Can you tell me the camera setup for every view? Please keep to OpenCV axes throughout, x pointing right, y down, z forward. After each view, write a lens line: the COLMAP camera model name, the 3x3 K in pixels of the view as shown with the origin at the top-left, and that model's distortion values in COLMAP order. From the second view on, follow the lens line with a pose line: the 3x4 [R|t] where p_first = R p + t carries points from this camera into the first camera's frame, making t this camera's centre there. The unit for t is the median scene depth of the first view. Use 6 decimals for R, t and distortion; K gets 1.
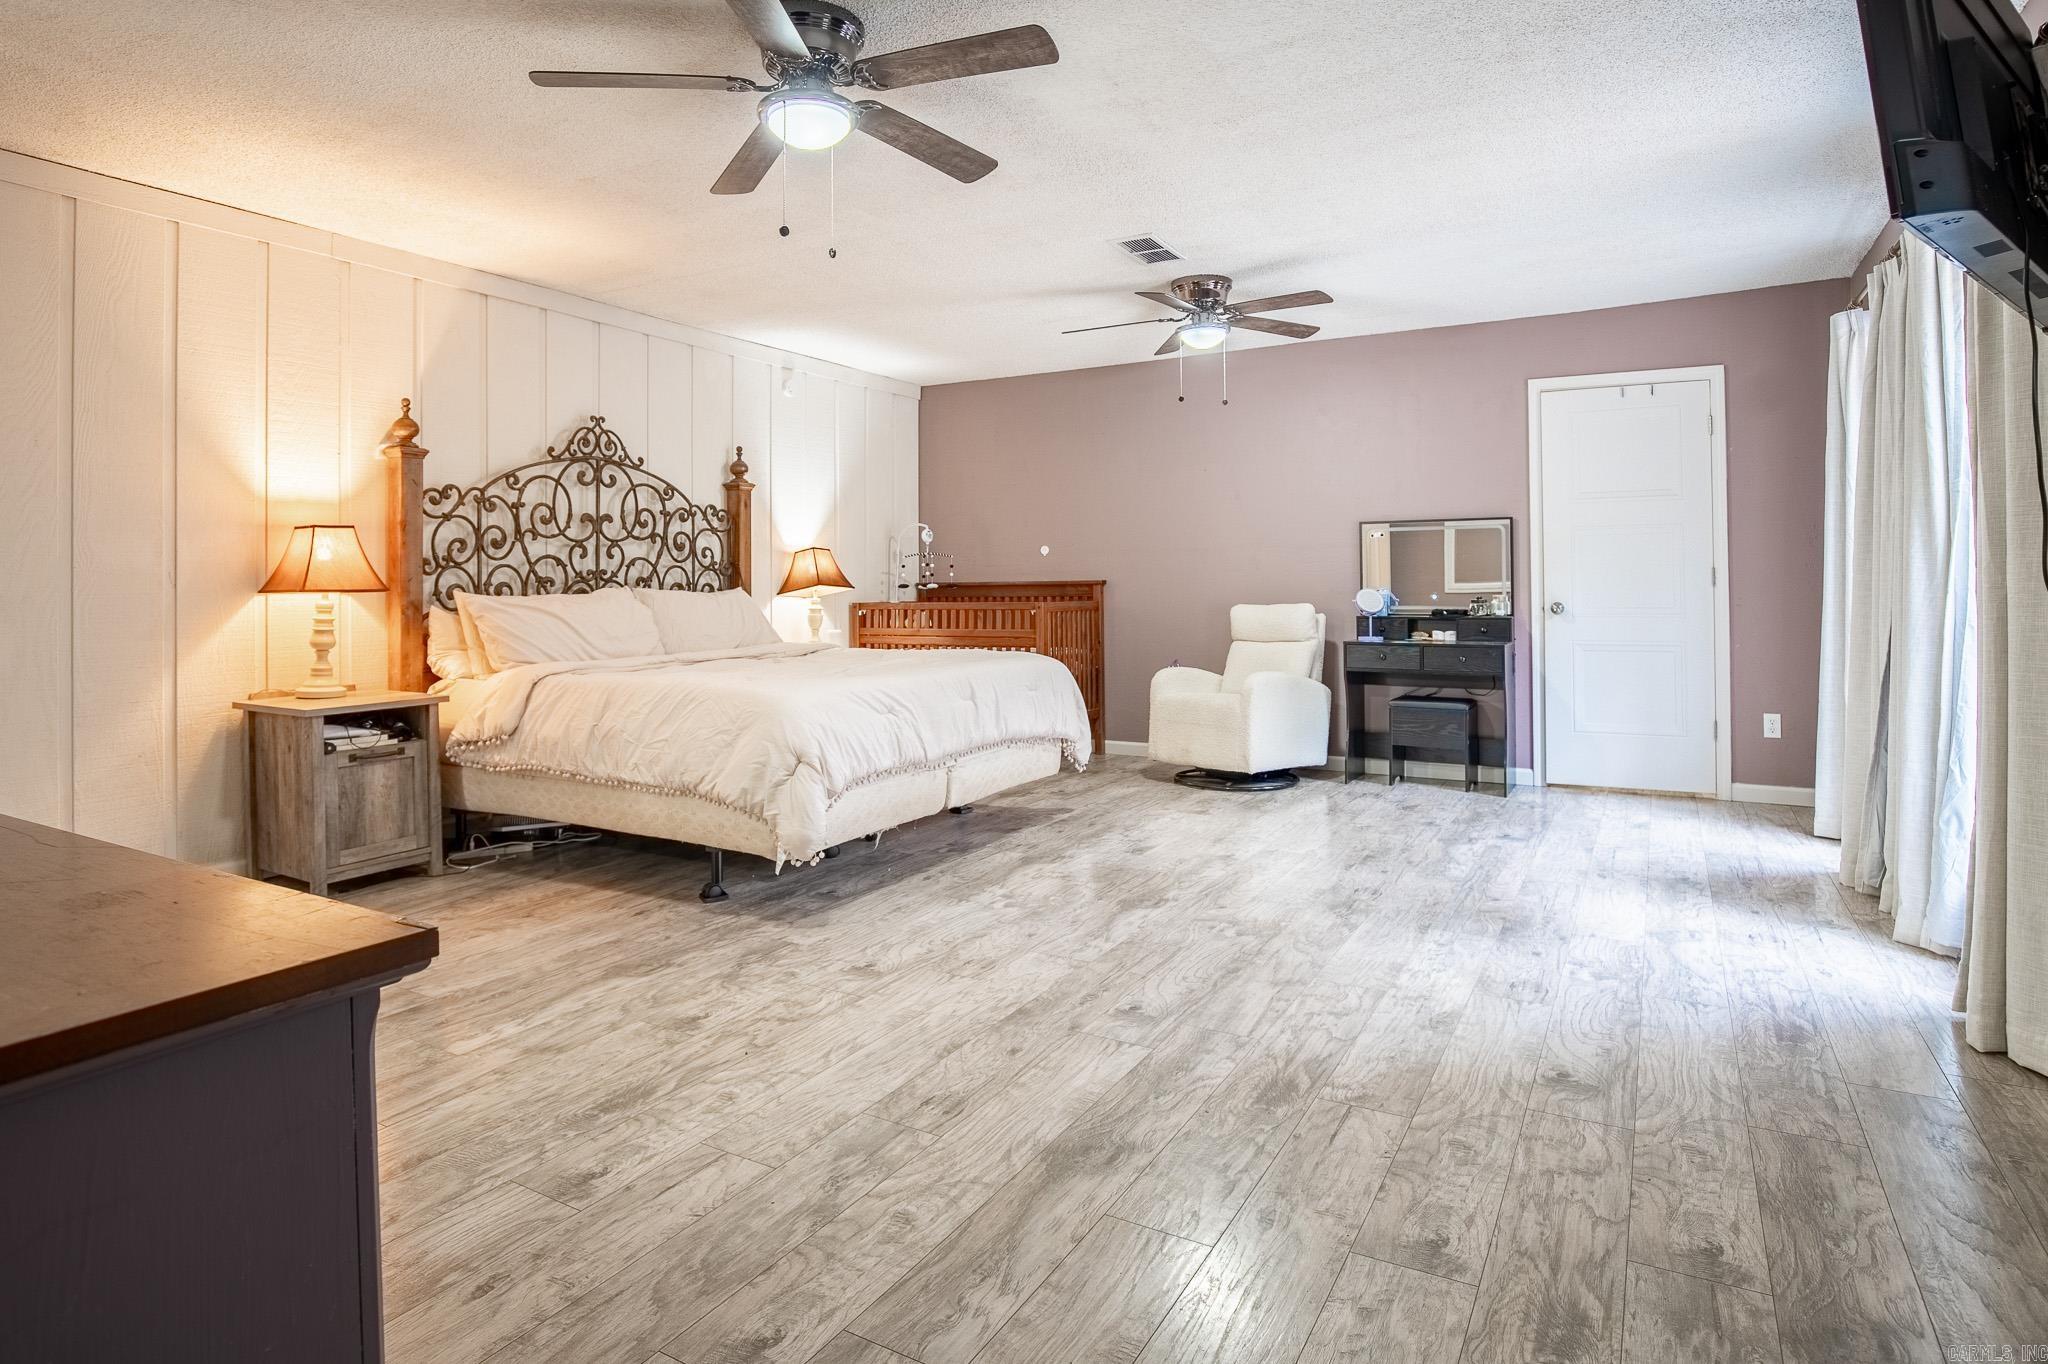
lens RADIAL K [[1113.3, 0, 1002.7], [0, 1113.3, 585.6], [0, 0, 1]] dist [-0.027652, -0.000529]
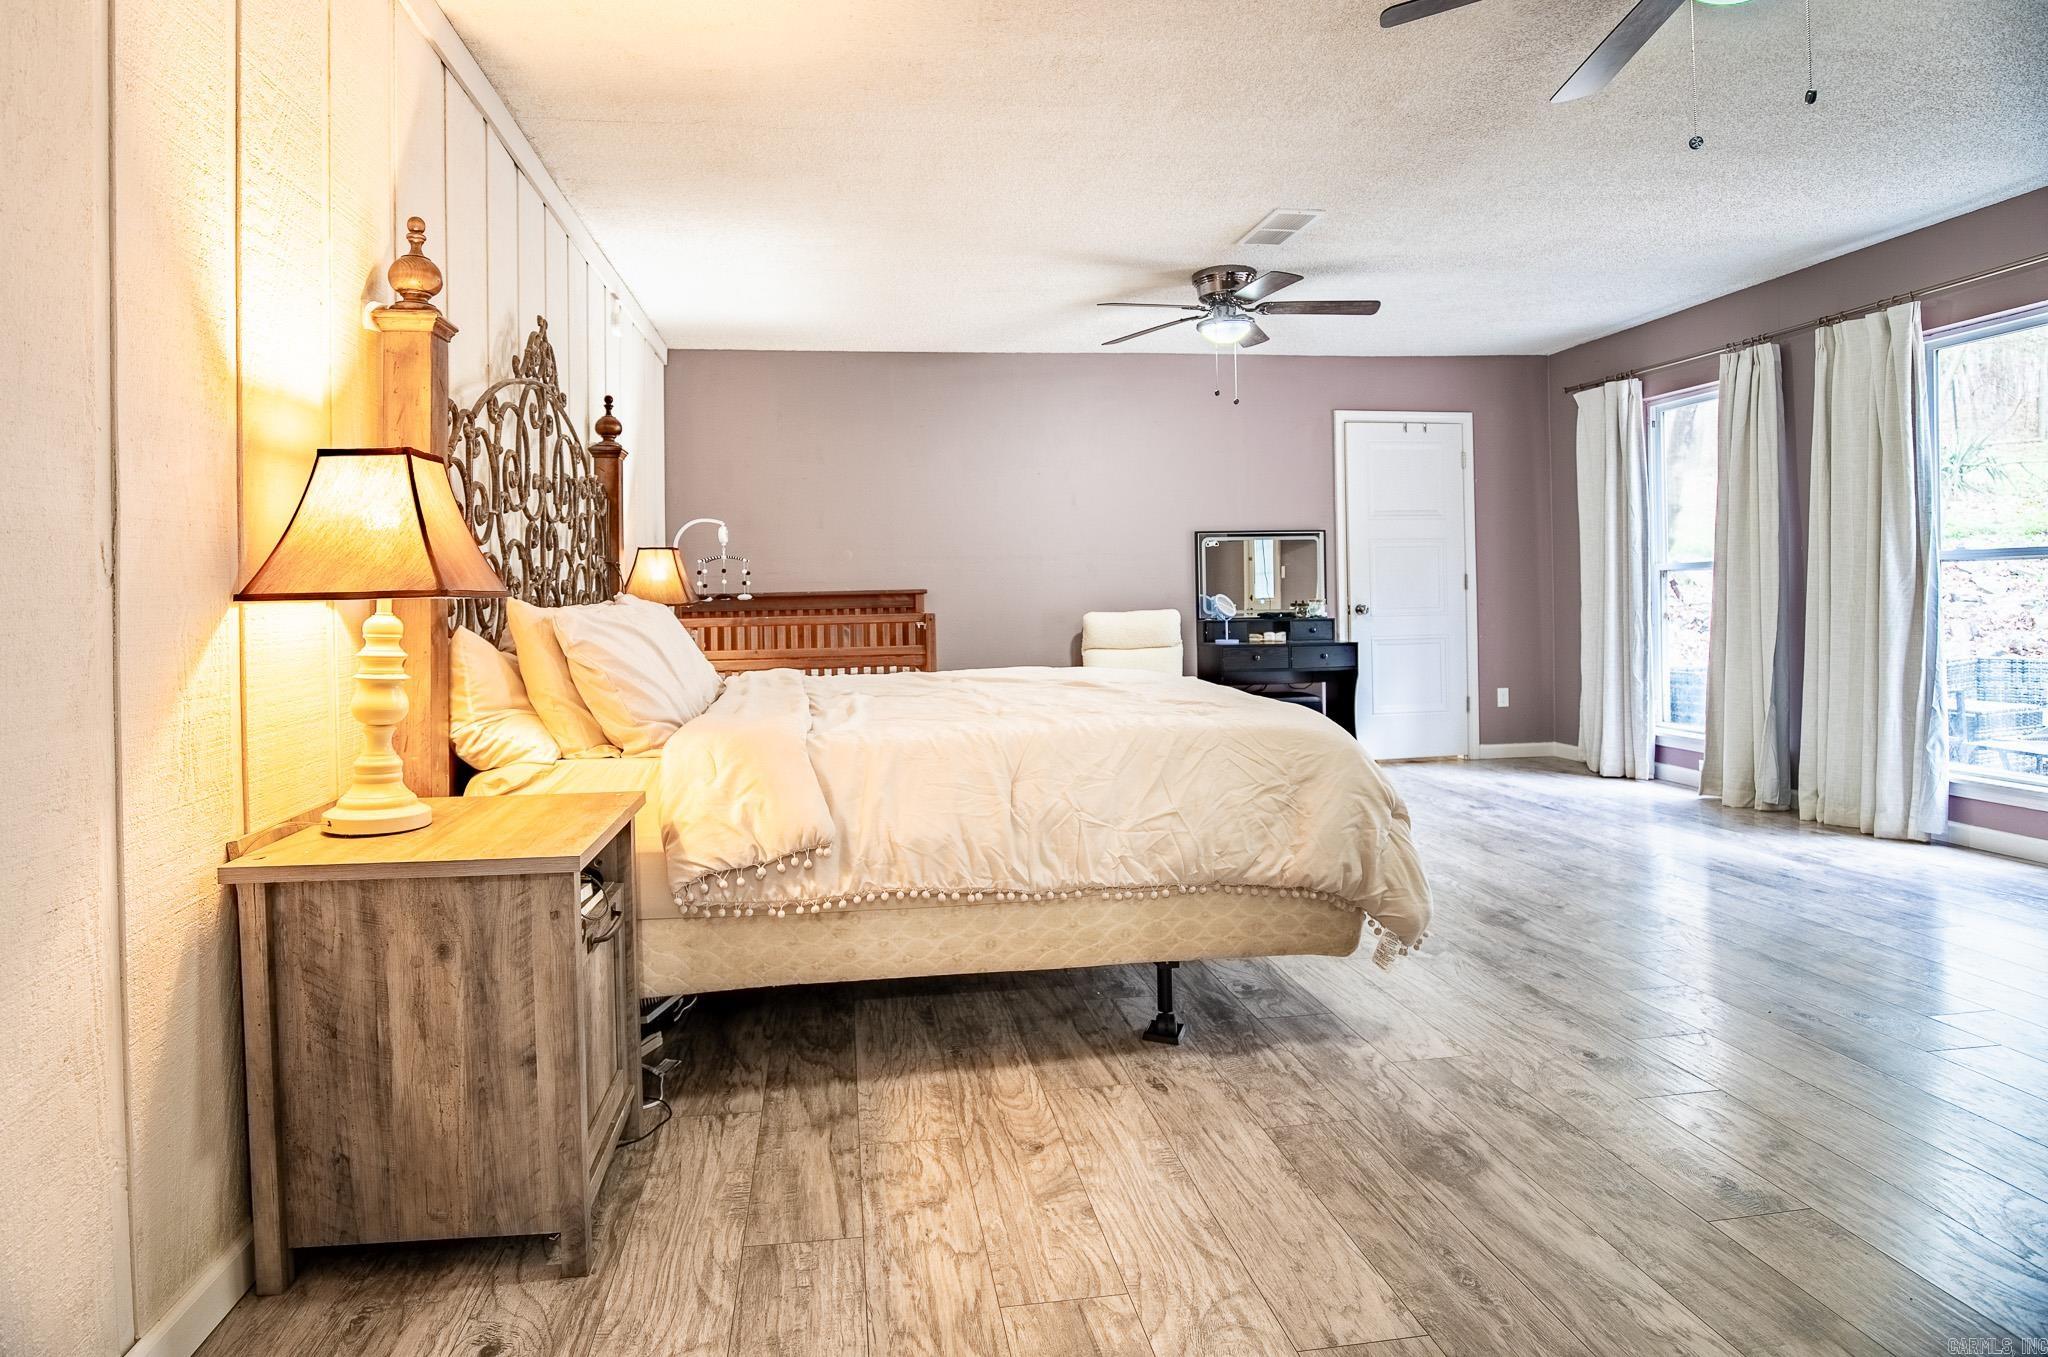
lens RADIAL K [[1062.5, 0, 963.1], [0, 1062.5, 602.5], [0, 0, 1]] dist [-0.027296, -0.000901]
pose [[0.794304, -0.010039, 0.607438, -0.554159], [0.012335, 0.999924, 0.000395, 0.008336], [-0.607396, 0.007178, 0.794367, 0.404912]]
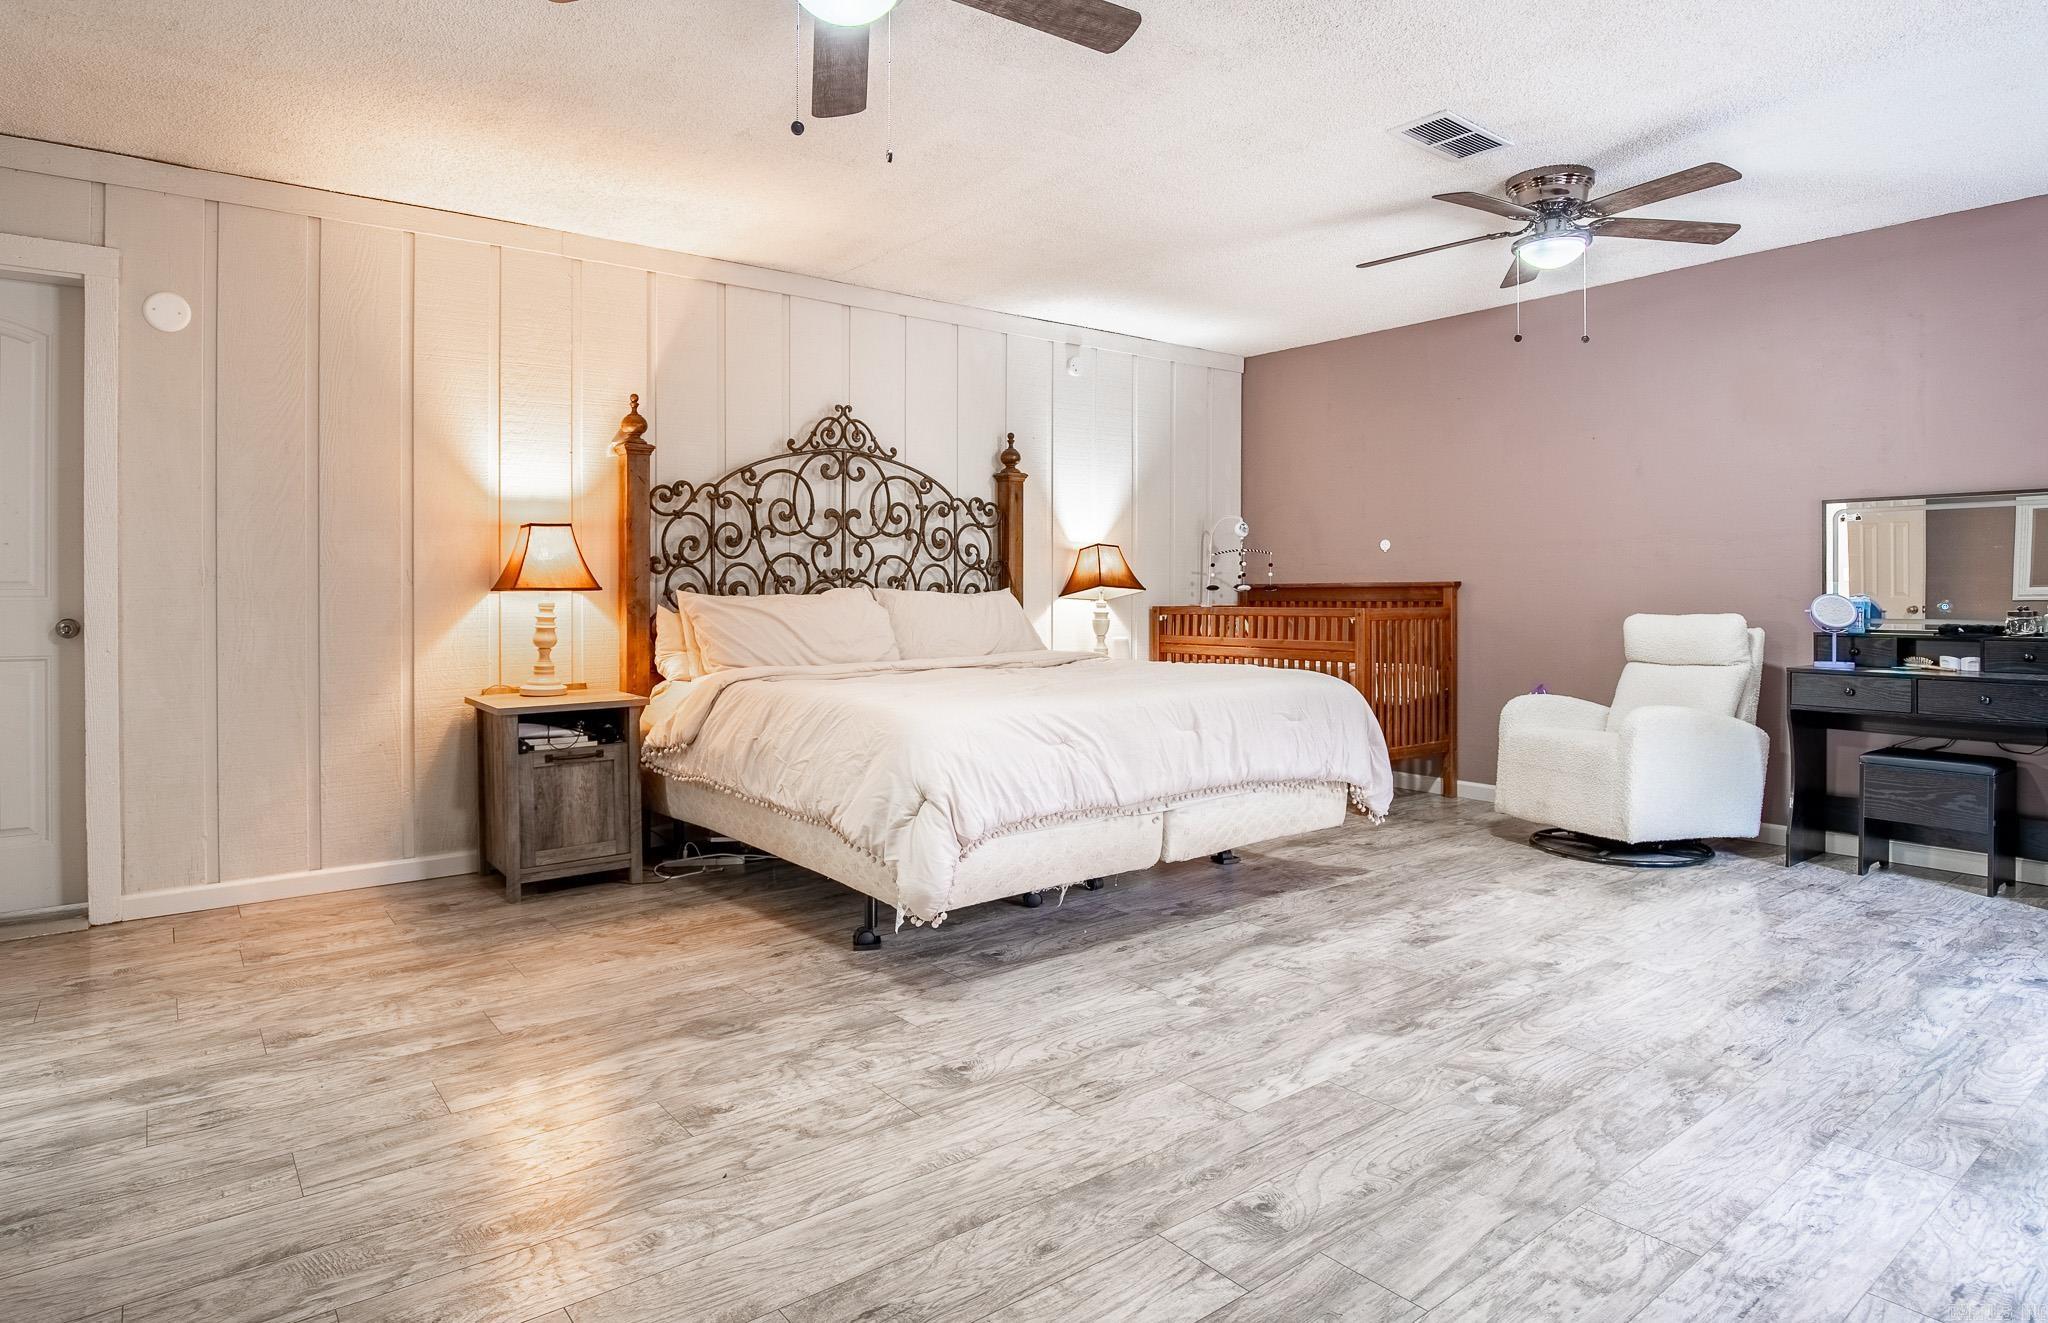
lens RADIAL K [[1132.5, 0, 989.7], [0, 1132.5, 604.1], [0, 0, 1]] dist [-0.035564, 0.006604]
pose [[0.925506, 0.009627, -0.378611, 0.117330], [-0.004271, 0.999879, 0.014985, 0.000940], [0.378709, -0.012252, 0.925435, 0.162984]]
